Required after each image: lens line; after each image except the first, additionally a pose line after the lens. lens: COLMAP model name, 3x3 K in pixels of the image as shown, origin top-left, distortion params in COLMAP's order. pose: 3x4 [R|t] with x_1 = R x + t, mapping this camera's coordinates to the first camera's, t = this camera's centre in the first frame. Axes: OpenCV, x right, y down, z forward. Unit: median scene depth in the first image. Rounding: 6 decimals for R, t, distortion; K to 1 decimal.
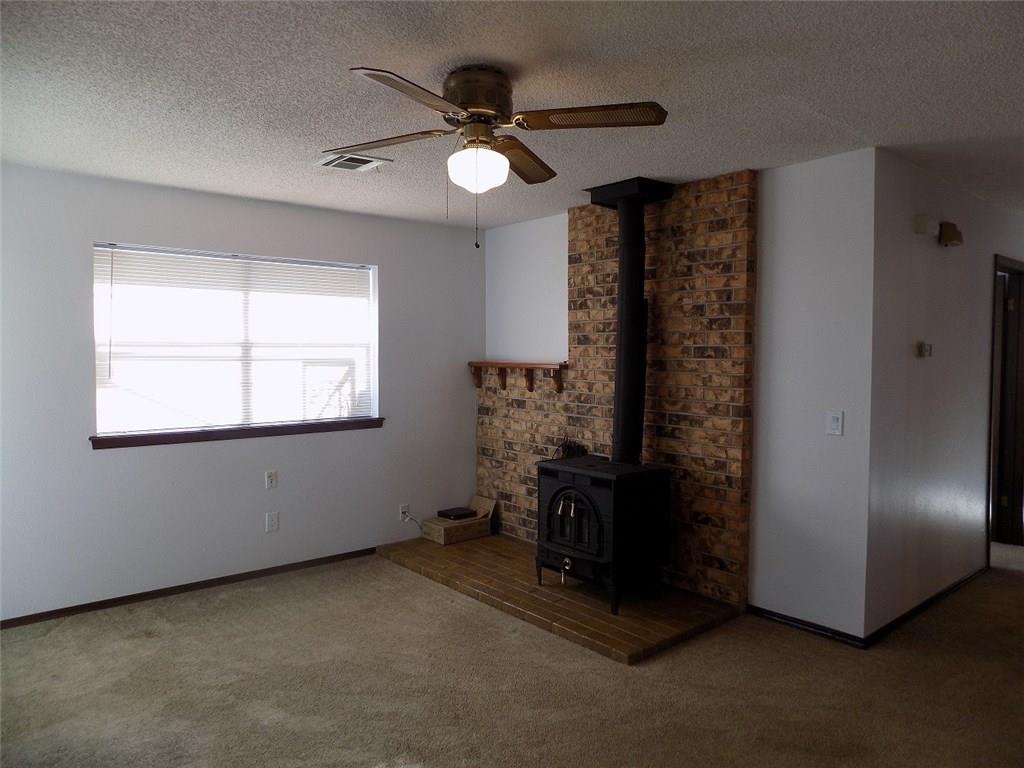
lens RADIAL K [[691.2, 0, 511.1], [0, 691.2, 384.5], [0, 0, 1]] dist [-0.031724, 0.007708]
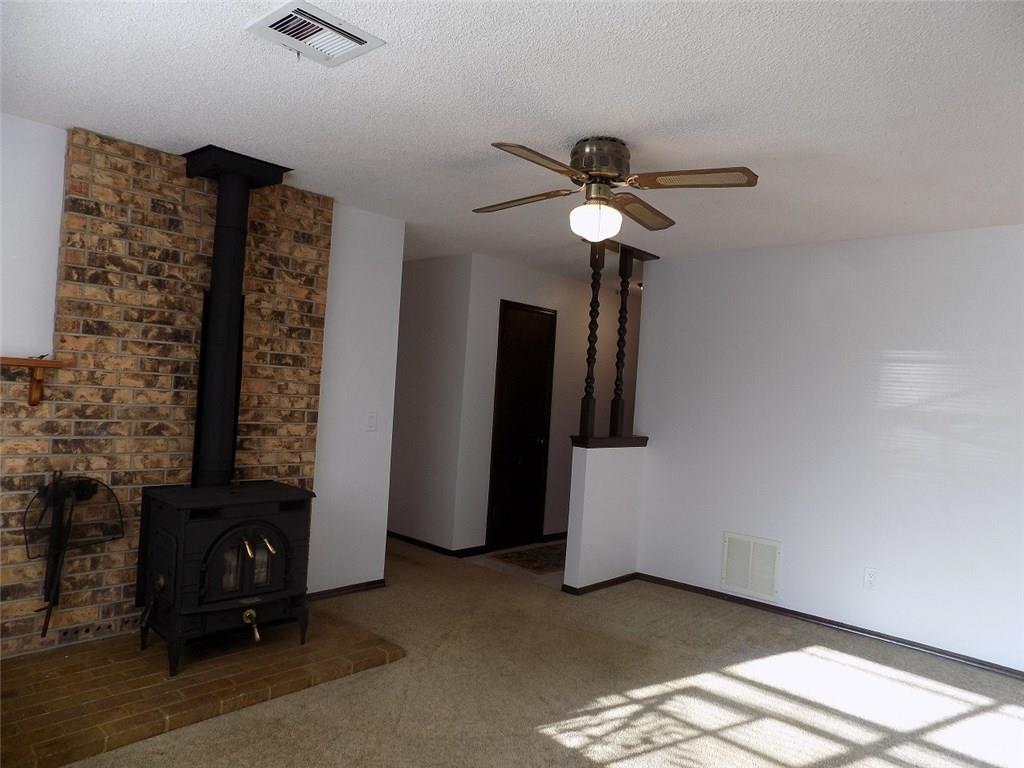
lens RADIAL K [[691.2, 0, 511.5], [0, 691.2, 382.8], [0, 0, 1]] dist [-0.031724, 0.007708]
pose [[-0.114233, -0.008644, 0.993416, -0.734311], [-0.021615, 0.999747, 0.006214, -0.026377], [-0.993219, -0.020763, -0.114391, 0.772225]]
